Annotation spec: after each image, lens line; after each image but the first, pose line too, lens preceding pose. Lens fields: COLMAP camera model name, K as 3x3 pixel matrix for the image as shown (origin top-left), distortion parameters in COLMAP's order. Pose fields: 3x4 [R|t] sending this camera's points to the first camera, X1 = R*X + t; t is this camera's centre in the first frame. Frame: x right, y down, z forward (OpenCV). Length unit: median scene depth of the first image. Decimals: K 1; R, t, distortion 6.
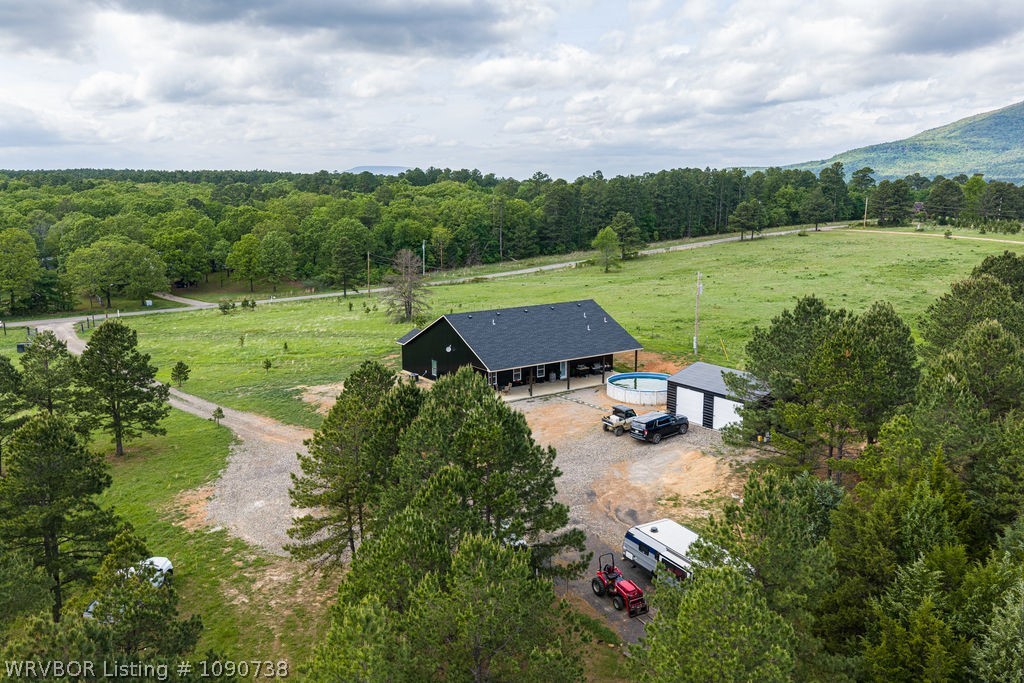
lens RADIAL K [[848.0, 0, 514.4], [0, 848.0, 338.5], [0, 0, 1]] dist [0.008530, -0.015058]
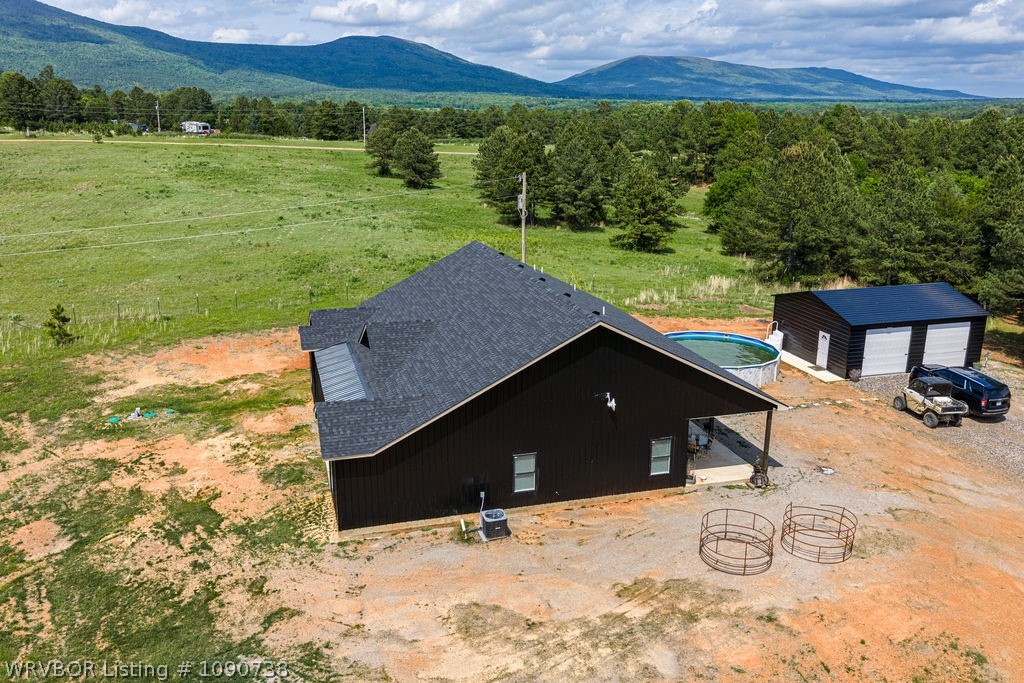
lens RADIAL K [[848.0, 0, 514.4], [0, 848.0, 338.5], [0, 0, 1]] dist [0.008530, -0.015058]
pose [[0.322415, -0.249697, 0.913072, -0.146348], [0.161750, 0.964928, 0.206763, -0.034725], [-0.932677, 0.081026, 0.351495, 0.302129]]
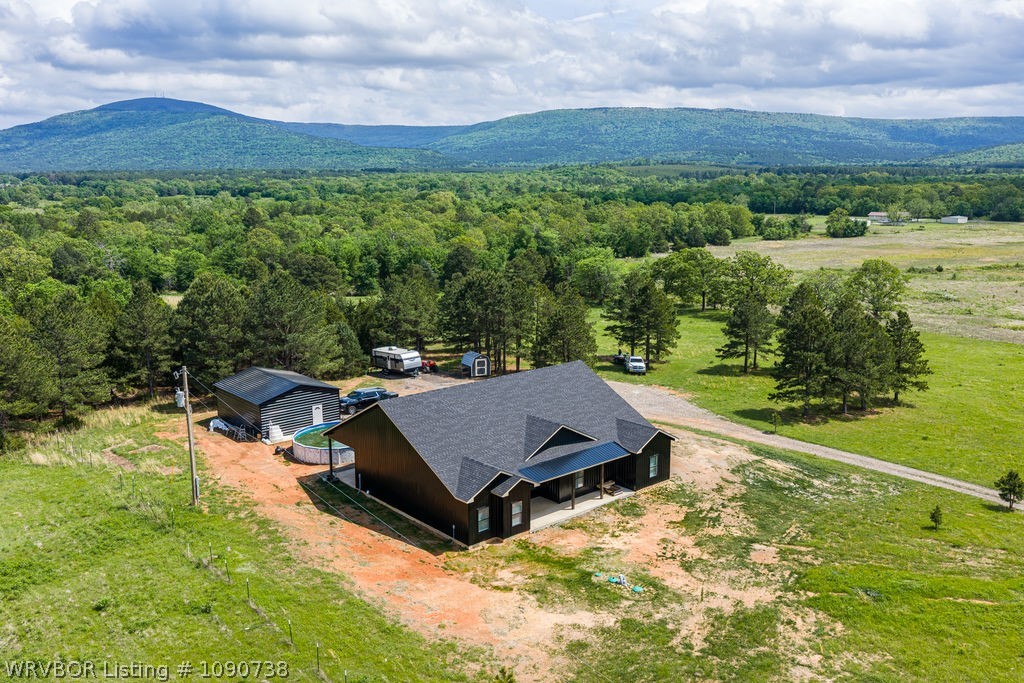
lens RADIAL K [[848.0, 0, 514.4], [0, 848.0, 338.5], [0, 0, 1]] dist [0.008530, -0.015058]
pose [[-0.995035, 0.026316, -0.095979, 0.019665], [-0.010108, 0.932696, 0.360521, -0.115328], [0.099007, 0.359701, -0.927800, 0.585030]]
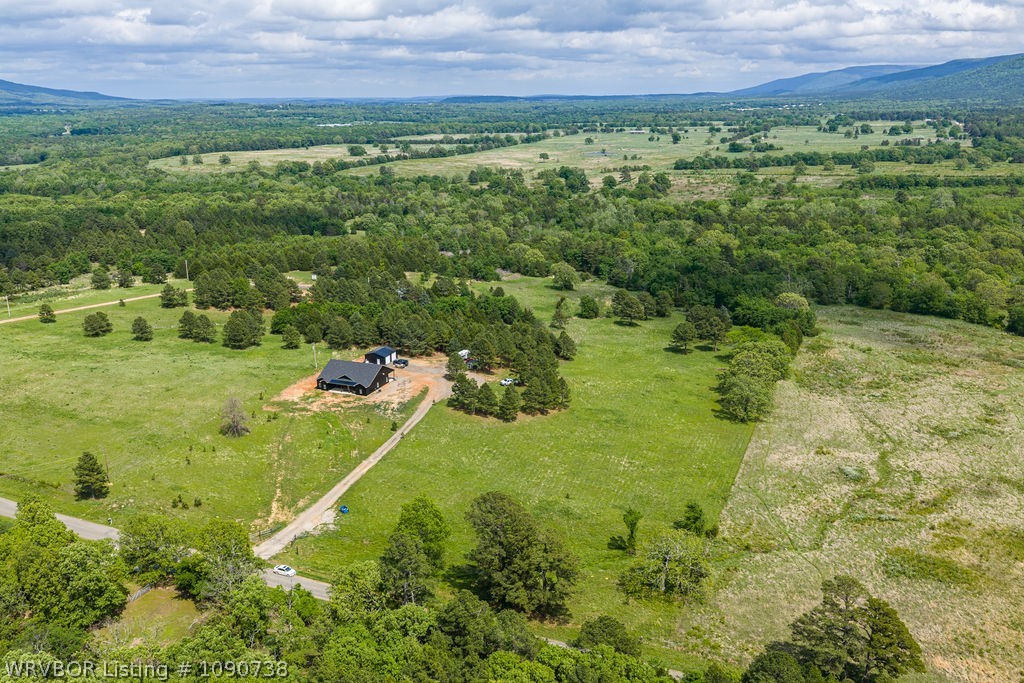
lens RADIAL K [[848.0, 0, 514.4], [0, 848.0, 338.5], [0, 0, 1]] dist [0.008530, -0.015058]
pose [[-0.552780, -0.219526, 0.803892, -0.981446], [0.160795, 0.918451, 0.361377, -0.403234], [-0.817667, 0.329024, -0.472403, 0.695205]]
